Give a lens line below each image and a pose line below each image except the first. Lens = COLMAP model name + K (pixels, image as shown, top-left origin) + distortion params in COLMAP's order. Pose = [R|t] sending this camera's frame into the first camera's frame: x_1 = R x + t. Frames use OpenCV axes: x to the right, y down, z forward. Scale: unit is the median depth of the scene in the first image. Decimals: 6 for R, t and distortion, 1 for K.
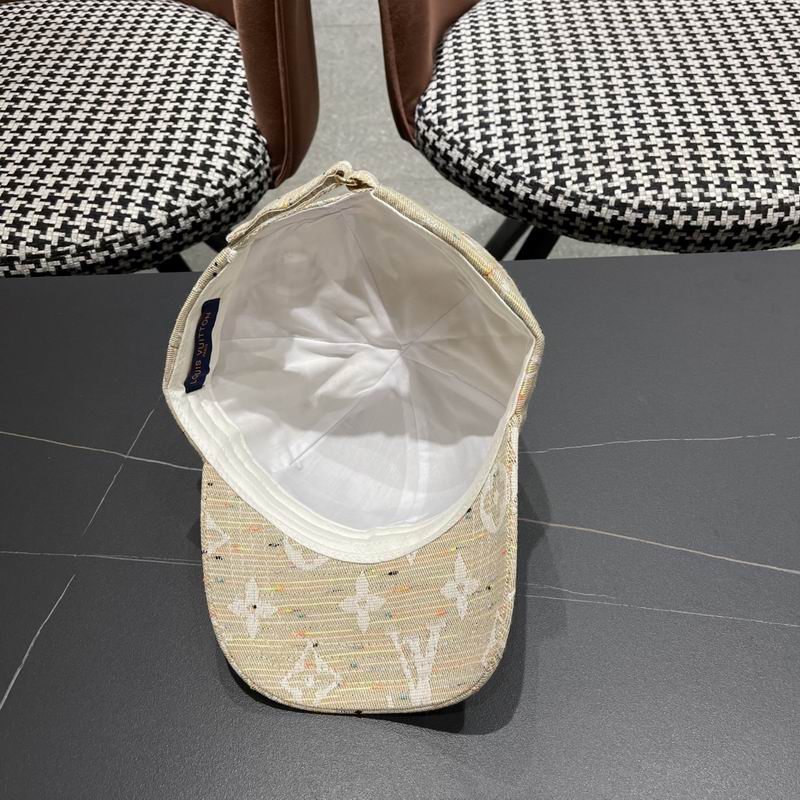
lens RADIAL K [[825.0, 0, 408.8], [0, 825.0, 409.2], [0, 0, 1]] dist [0.012086, 0.000000]
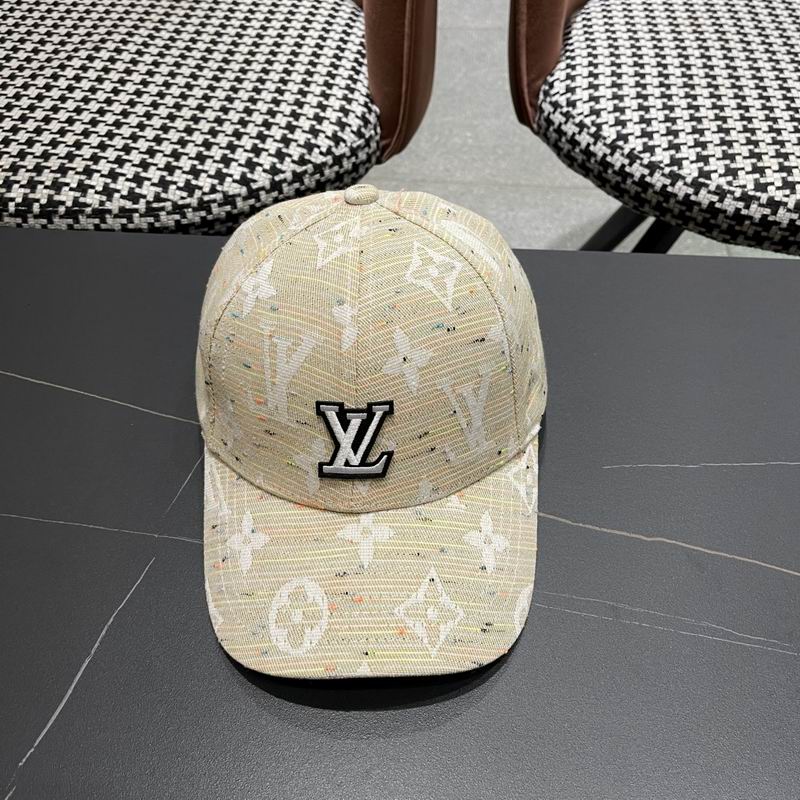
lens RADIAL K [[825.0, 0, 405.2], [0, 825.0, 403.9], [0, 0, 1]] dist [0.012086, 0.000000]
pose [[0.995409, 0.084618, -0.044739, -0.077820], [-0.085940, 0.995893, -0.028486, 0.027624], [0.042145, 0.032200, 0.998592, 0.090937]]
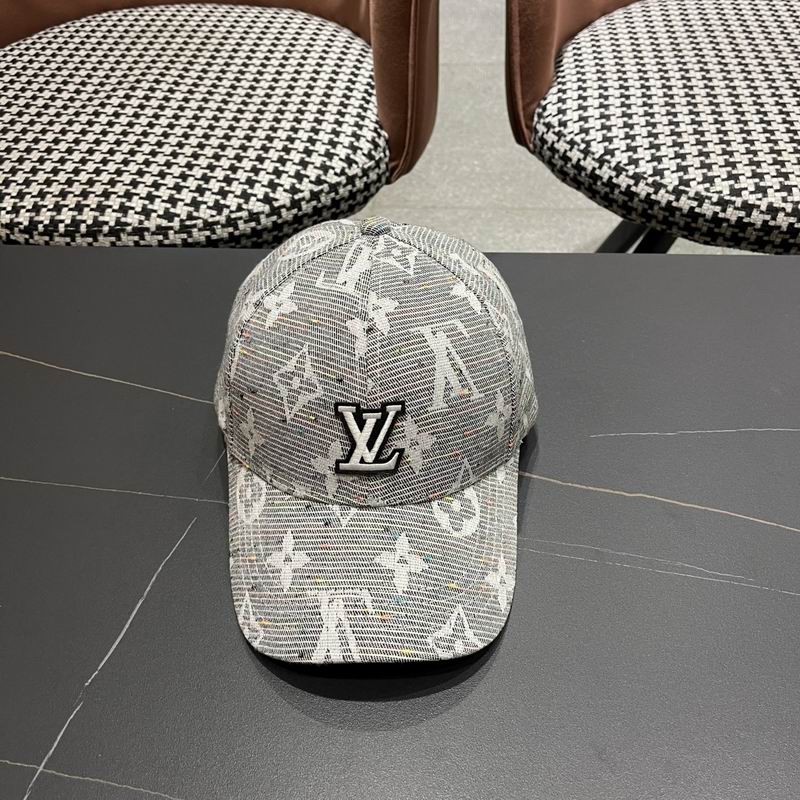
lens RADIAL K [[825.0, 0, 402.4], [0, 825.0, 408.4], [0, 0, 1]] dist [0.012086, 0.000000]
pose [[0.995273, 0.062701, -0.074158, -0.060381], [-0.067442, 0.995717, -0.063246, 0.077675], [0.069874, 0.067948, 0.995239, 0.009500]]
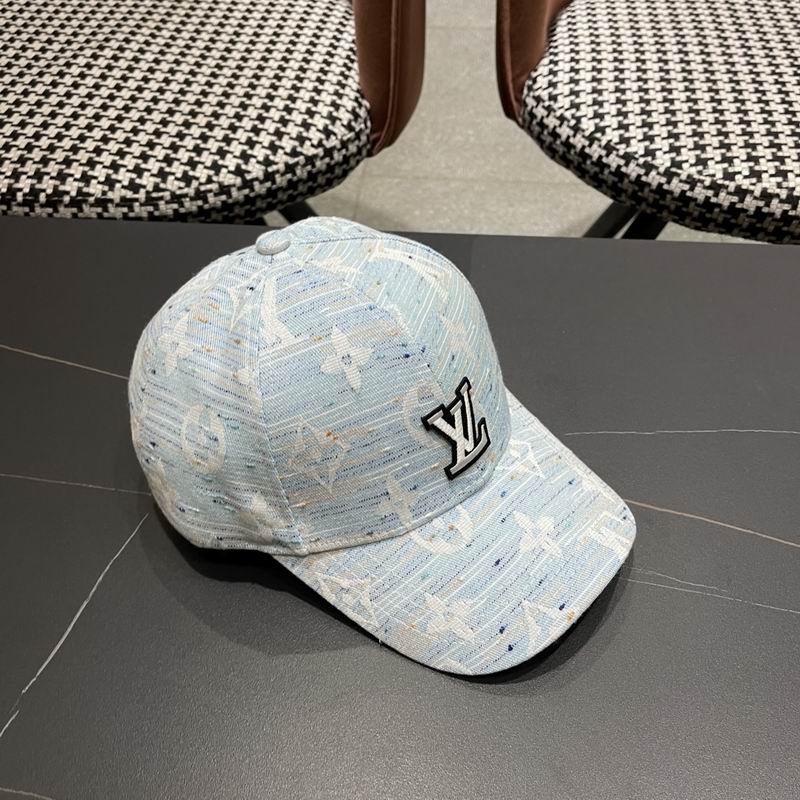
lens RADIAL K [[825.0, 0, 411.4], [0, 825.0, 415.3], [0, 0, 1]] dist [0.012086, 0.000000]
pose [[0.994794, 0.085342, -0.055684, -0.040044], [-0.086434, 0.996104, -0.017494, 0.052716], [0.053975, 0.022216, 0.998295, 0.044088]]
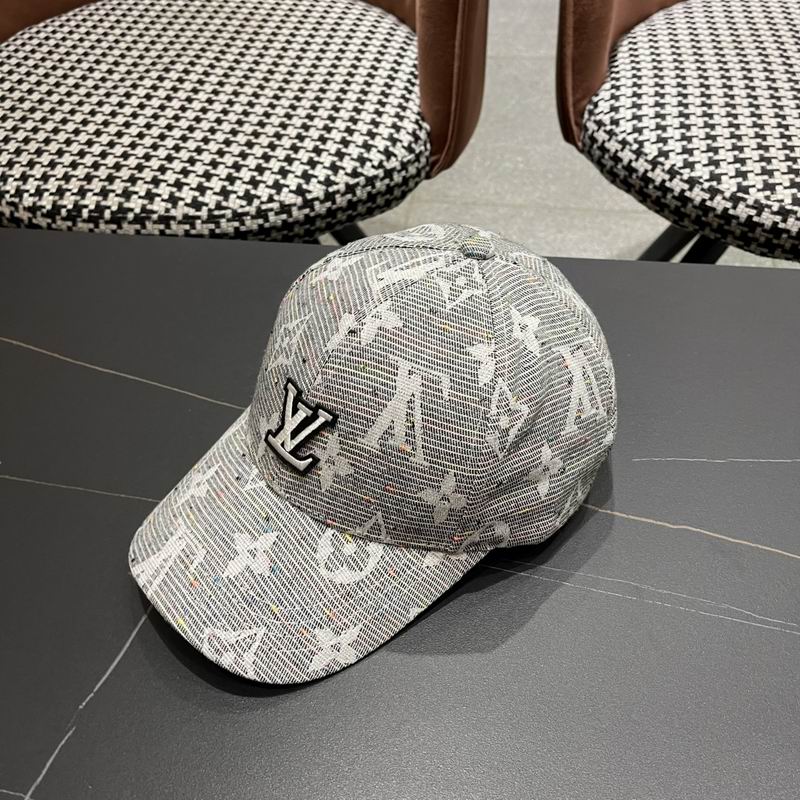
lens RADIAL K [[825.0, 0, 412.6], [0, 825.0, 411.3], [0, 0, 1]] dist [0.012086, 0.000000]
pose [[0.989487, 0.106221, -0.098150, -0.064291], [-0.111493, 0.992513, -0.049872, 0.059197], [0.092118, 0.060291, 0.993921, 0.055172]]
